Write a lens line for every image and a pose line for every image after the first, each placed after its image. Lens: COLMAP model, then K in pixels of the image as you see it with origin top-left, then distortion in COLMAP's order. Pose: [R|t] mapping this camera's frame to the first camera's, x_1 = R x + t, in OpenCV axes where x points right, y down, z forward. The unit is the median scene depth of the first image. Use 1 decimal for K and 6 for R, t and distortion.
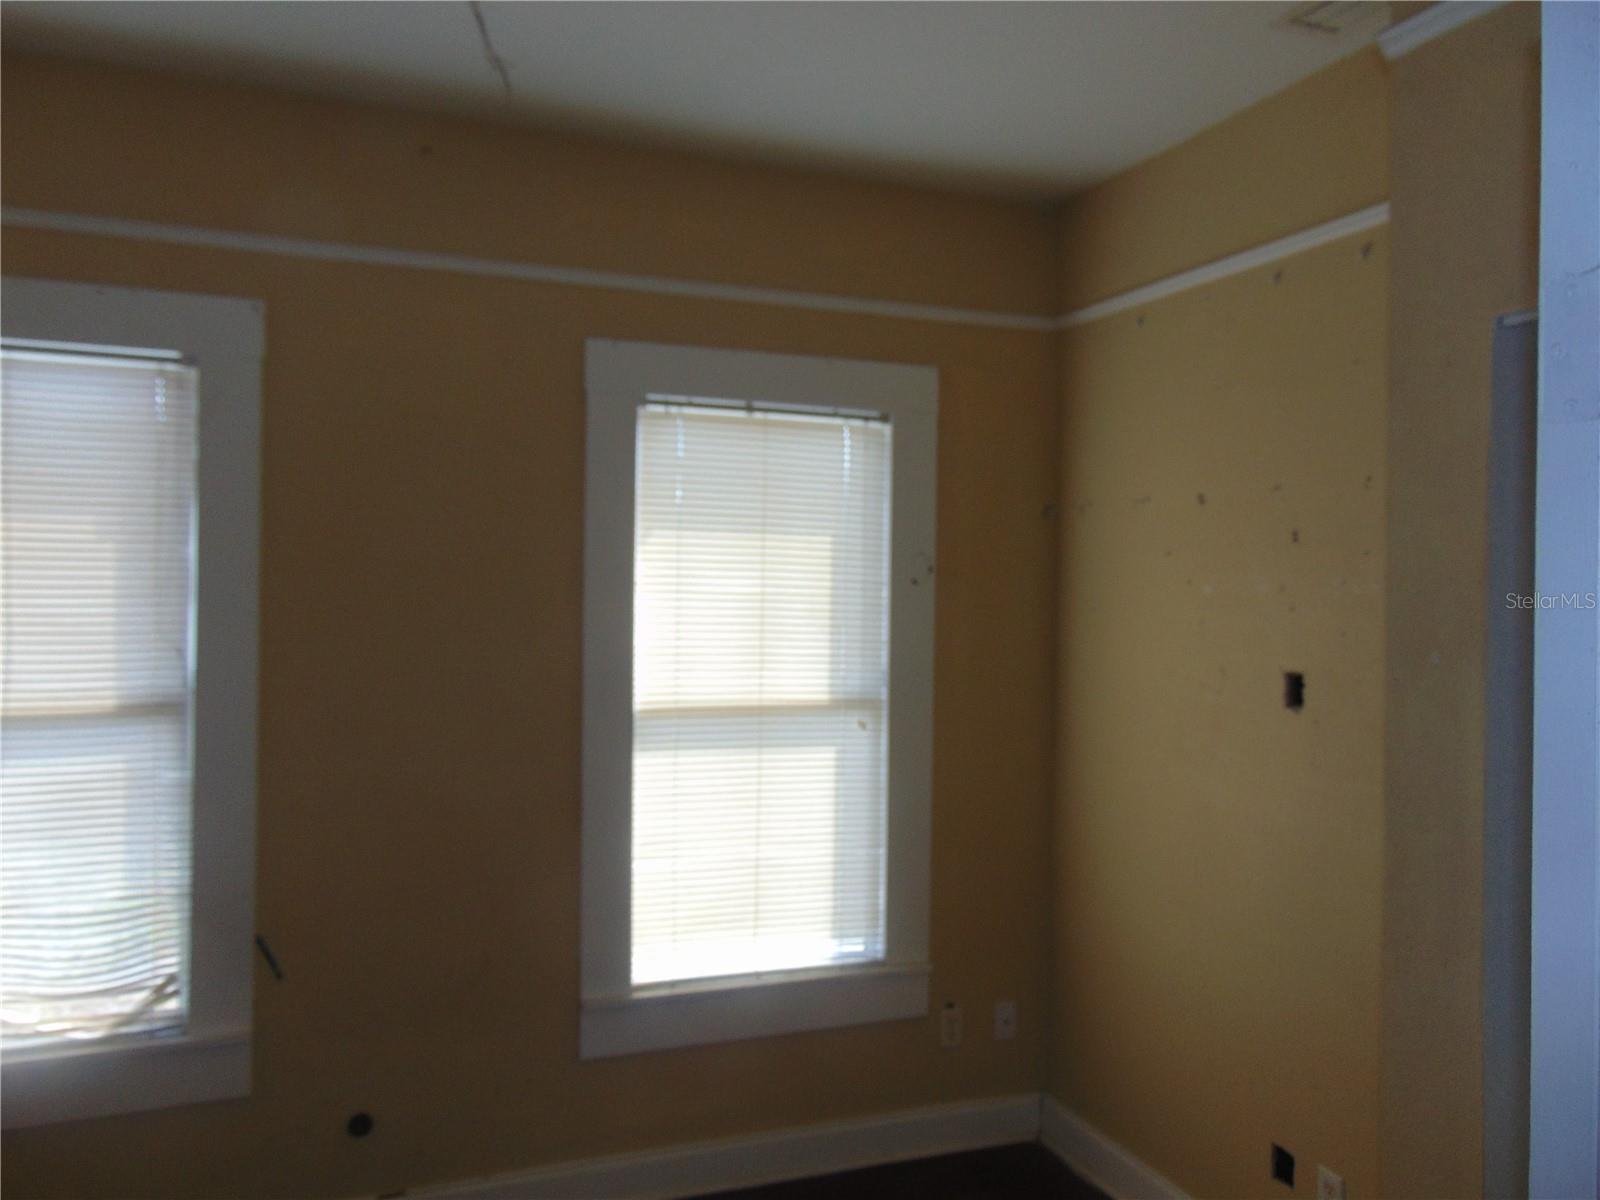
lens RADIAL K [[1200.2, 0, 723.9], [0, 1200.2, 615.7], [0, 0, 1]] dist [-0.034355, 0.036595]
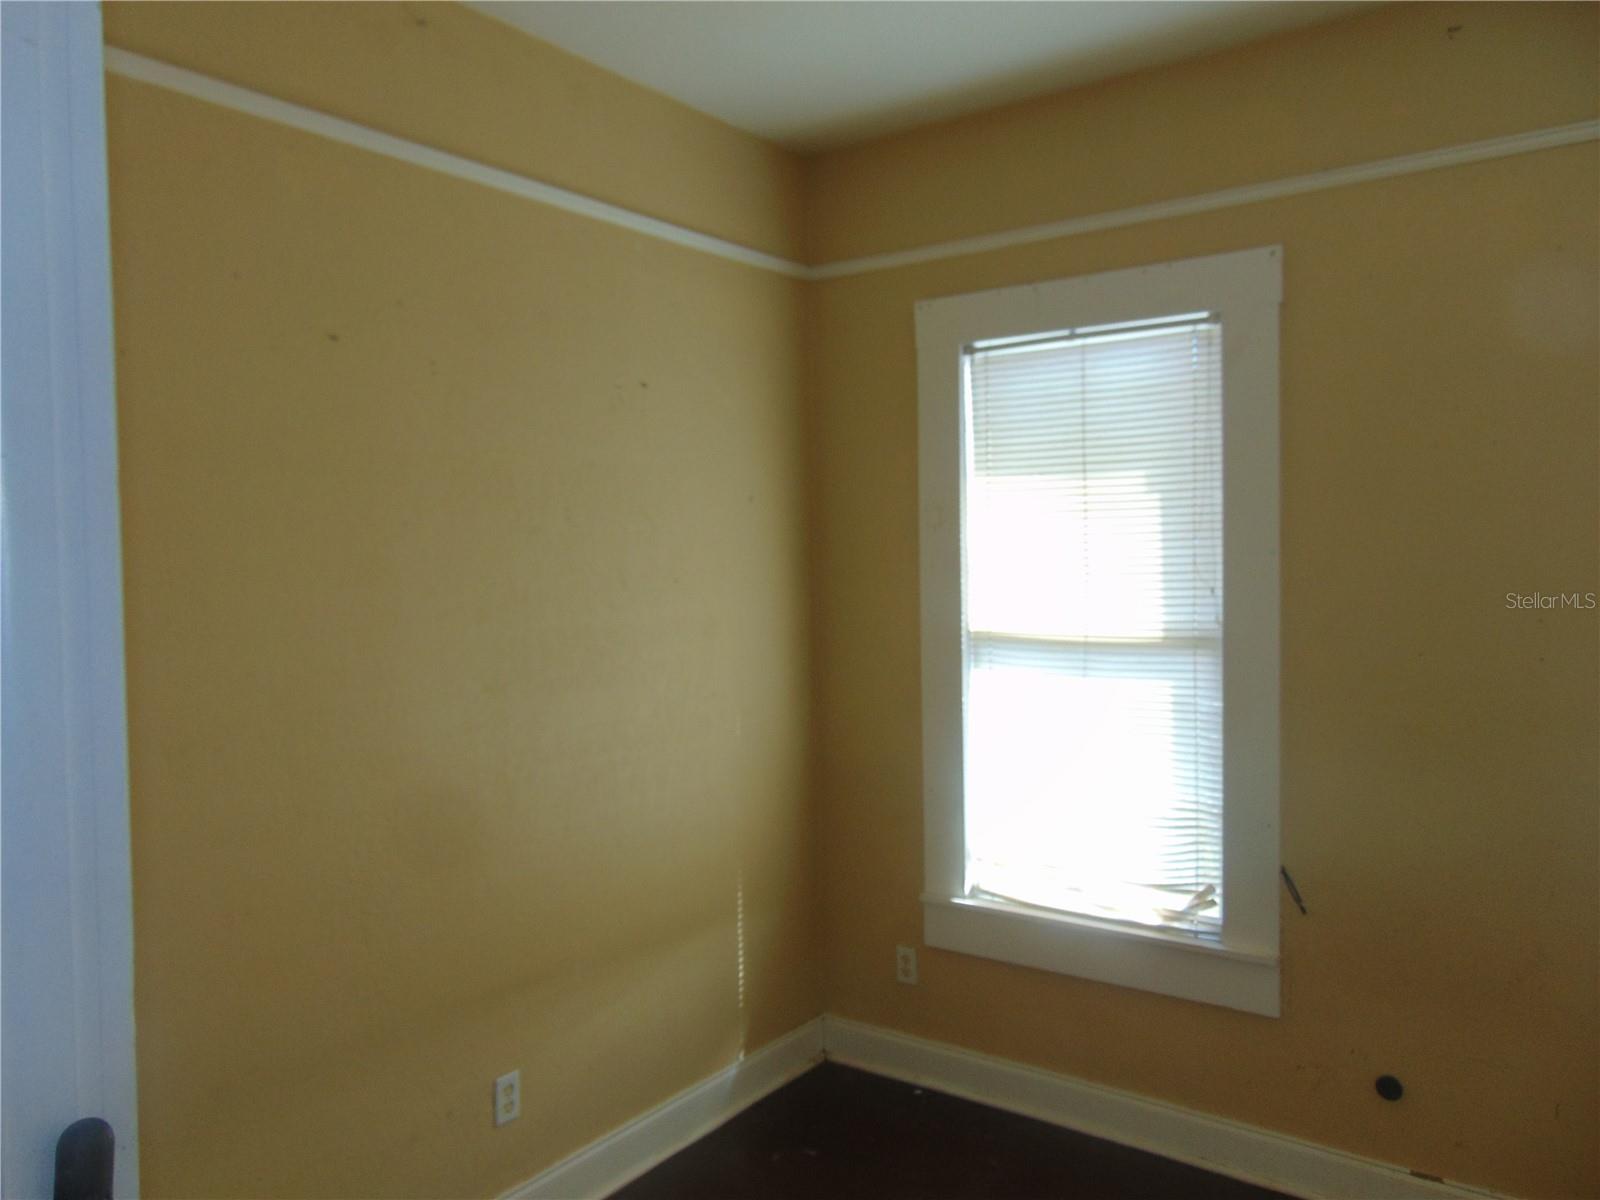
lens RADIAL K [[1200.2, 0, 798.6], [0, 1200.2, 607.5], [0, 0, 1]] dist [-0.034355, 0.036595]
pose [[0.544385, 0.020735, -0.838579, 0.248208], [0.014116, 0.999326, 0.033874, 0.003890], [0.838717, -0.030278, 0.543726, 0.095031]]
